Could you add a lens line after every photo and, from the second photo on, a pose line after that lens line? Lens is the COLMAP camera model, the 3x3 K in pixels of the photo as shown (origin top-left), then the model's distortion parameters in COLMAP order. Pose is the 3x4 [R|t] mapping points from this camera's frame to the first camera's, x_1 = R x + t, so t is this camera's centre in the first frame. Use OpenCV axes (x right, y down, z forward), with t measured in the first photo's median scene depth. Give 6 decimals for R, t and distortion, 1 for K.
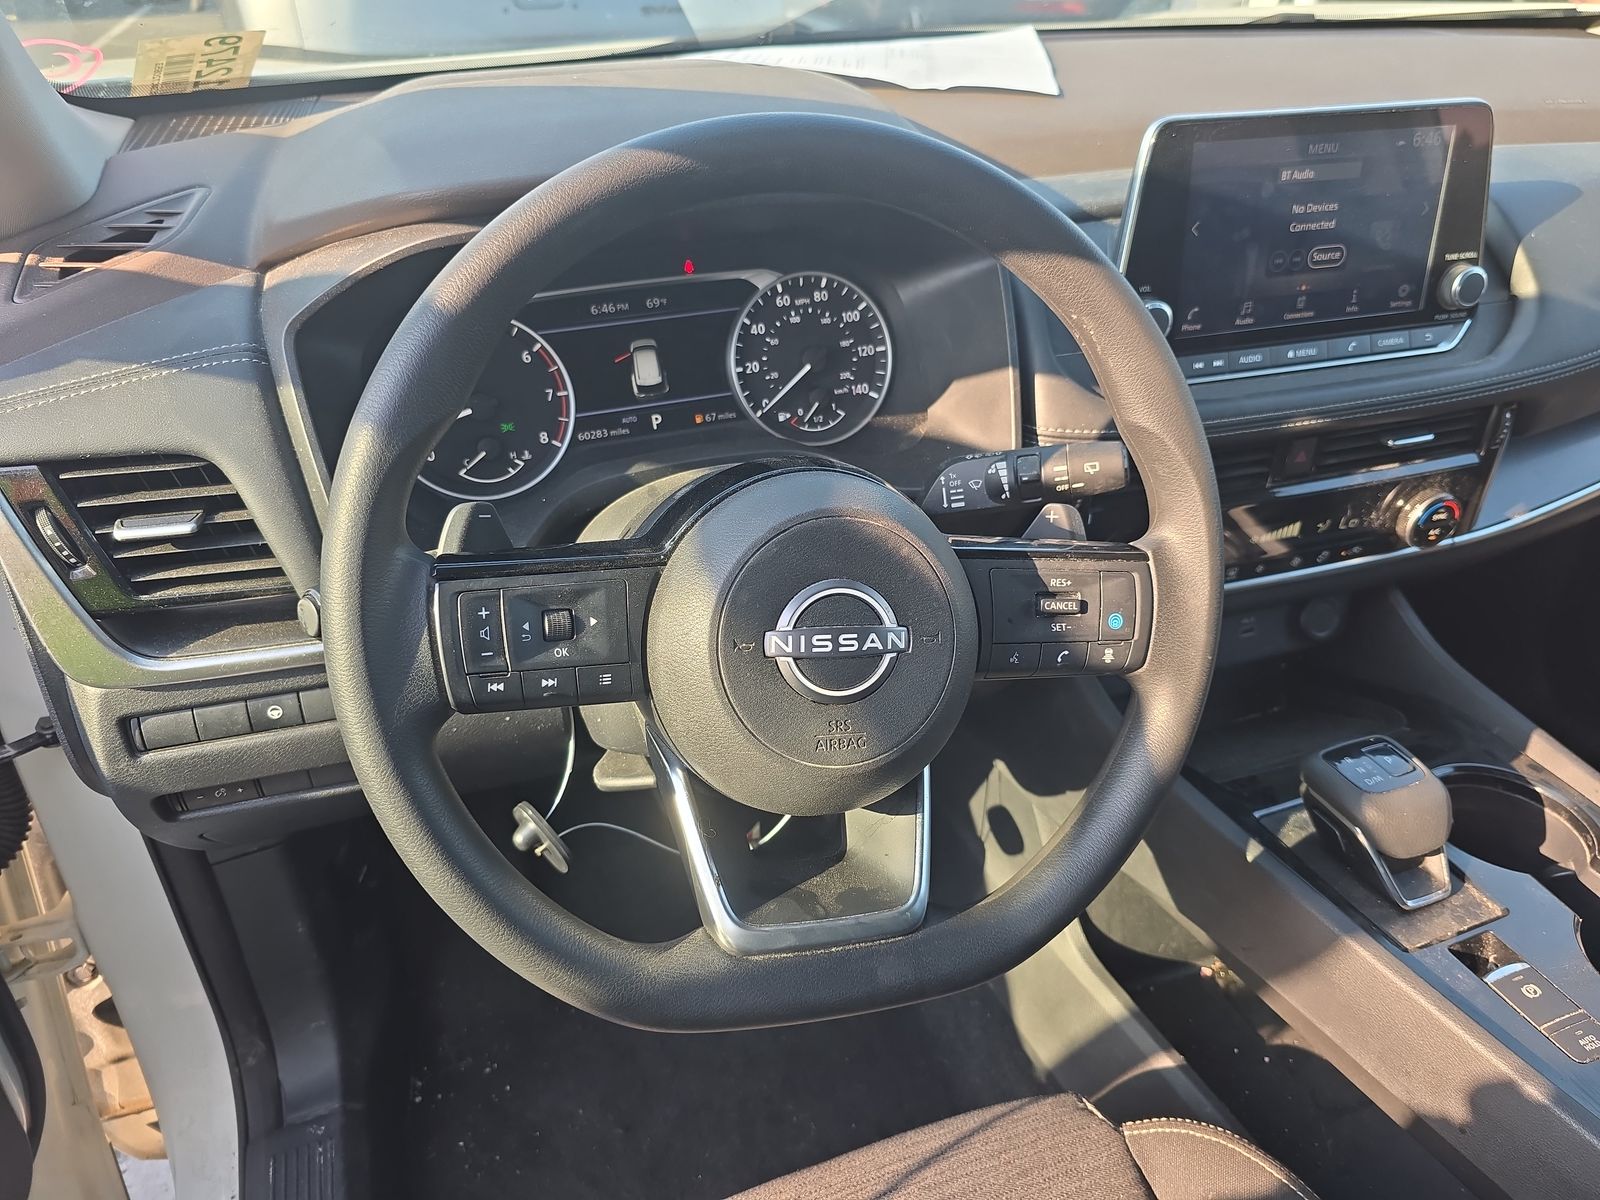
lens RADIAL K [[1216.6, 0, 792.0], [0, 1216.6, 613.0], [0, 0, 1]] dist [0.027062, -0.056852]
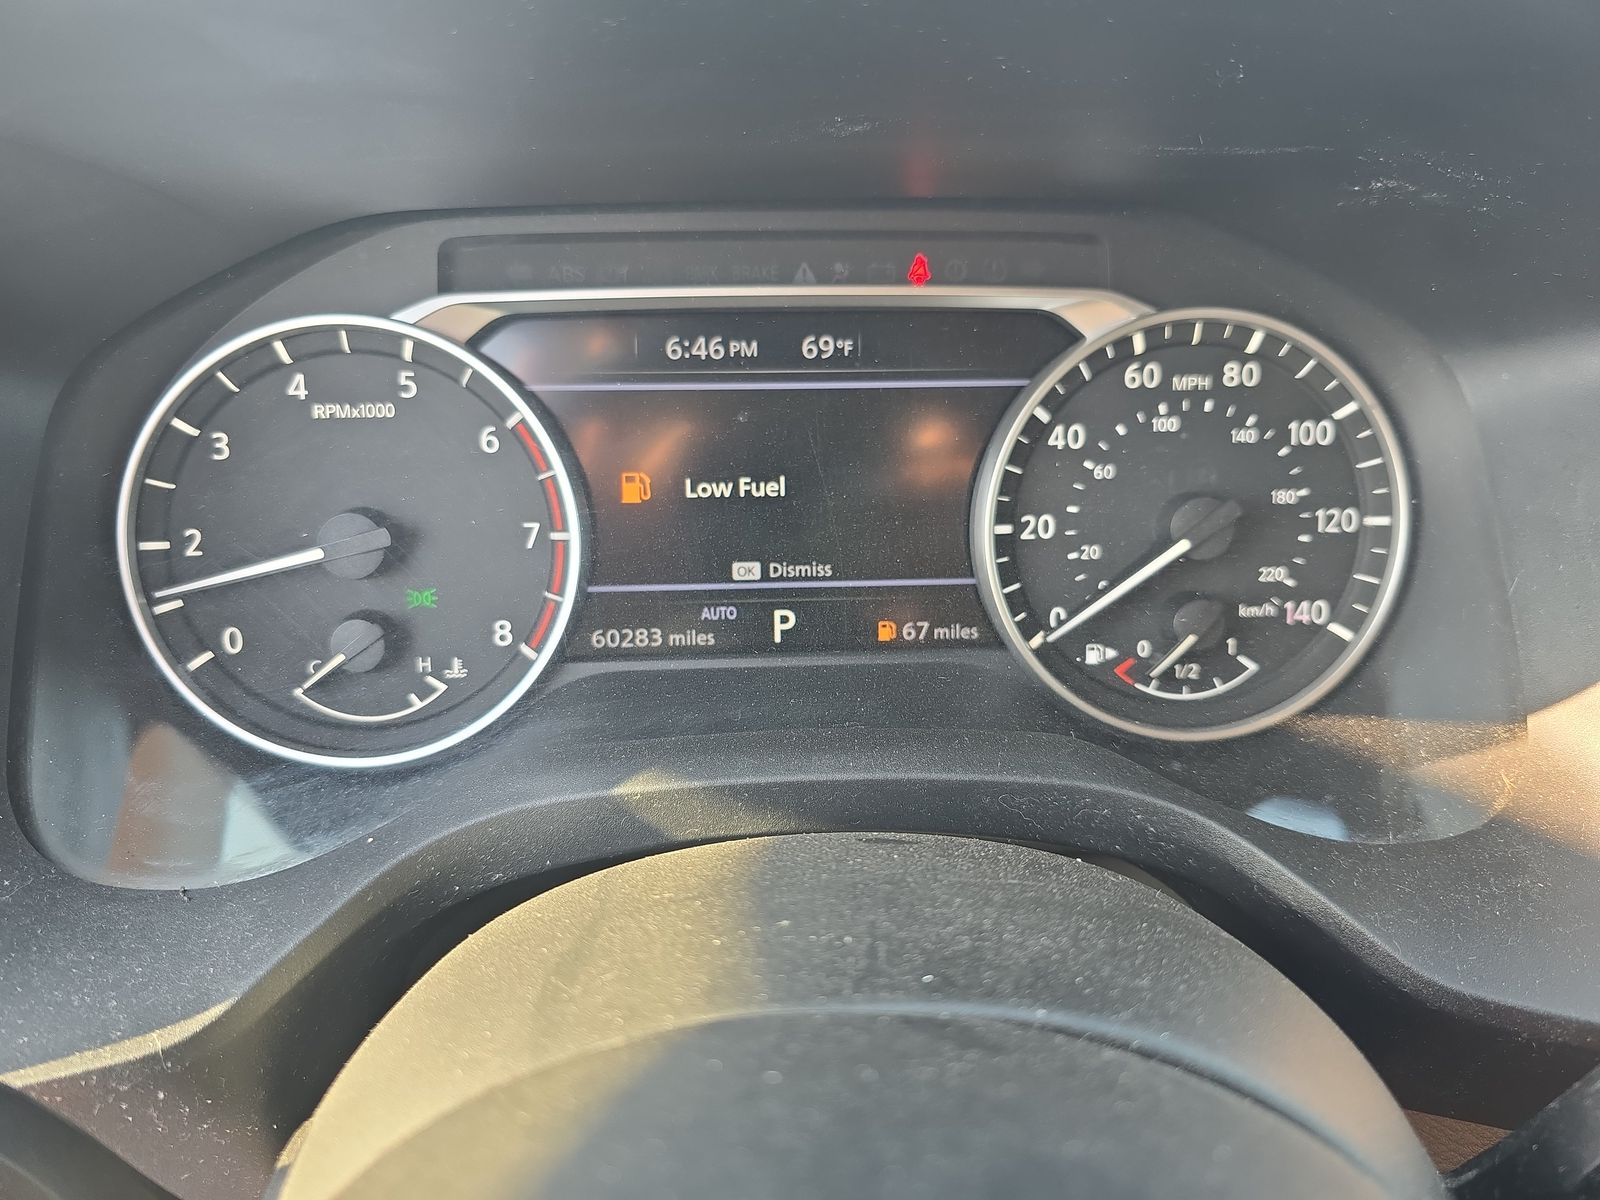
lens RADIAL K [[1216.6, 0, 764.2], [0, 1216.6, 613.6], [0, 0, 1]] dist [0.027062, -0.056852]
pose [[0.951564, 0.151695, -0.267423, -0.006561], [-0.171131, 0.983938, -0.050792, -0.138053], [0.255423, 0.094096, 0.962240, 0.591965]]
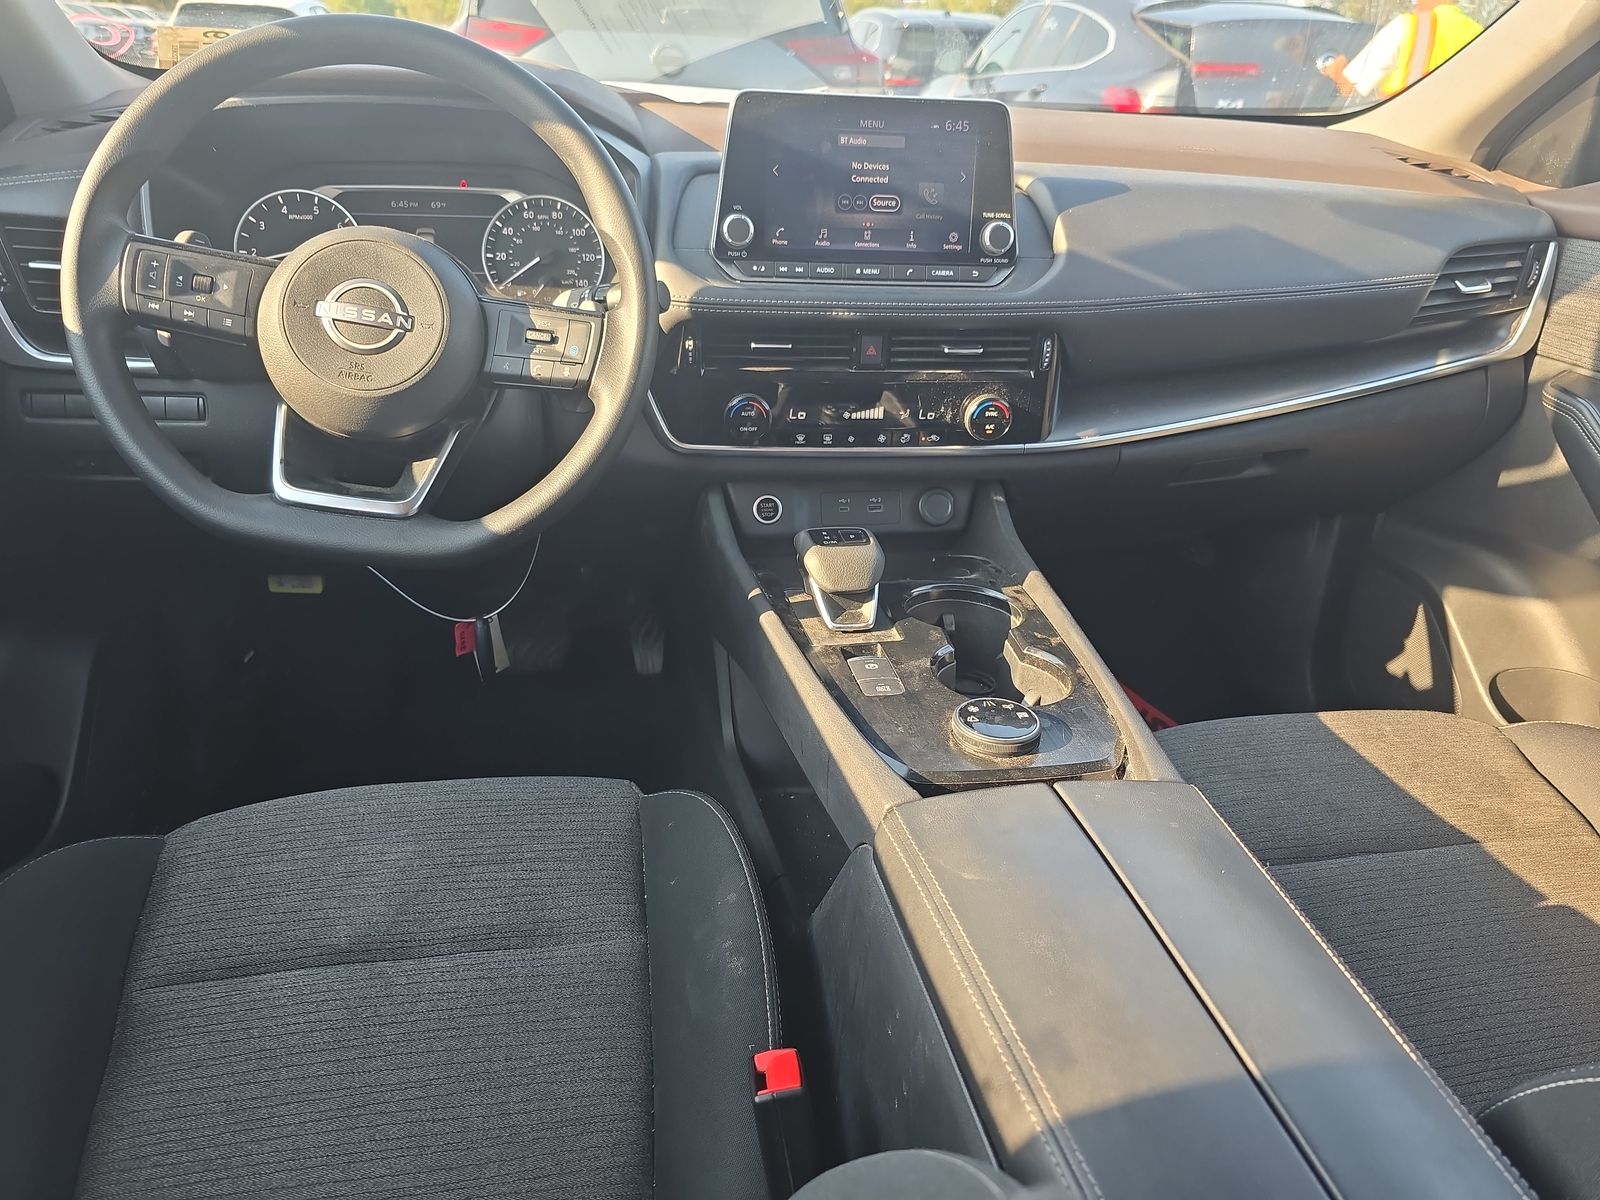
lens RADIAL K [[1216.6, 0, 799.4], [0, 1216.6, 610.3], [0, 0, 1]] dist [0.027062, -0.056852]
pose [[0.982610, 0.115735, -0.145203, 0.578651], [-0.134658, 0.982580, -0.128079, 0.351310], [0.127850, 0.145404, 0.981077, -0.316819]]
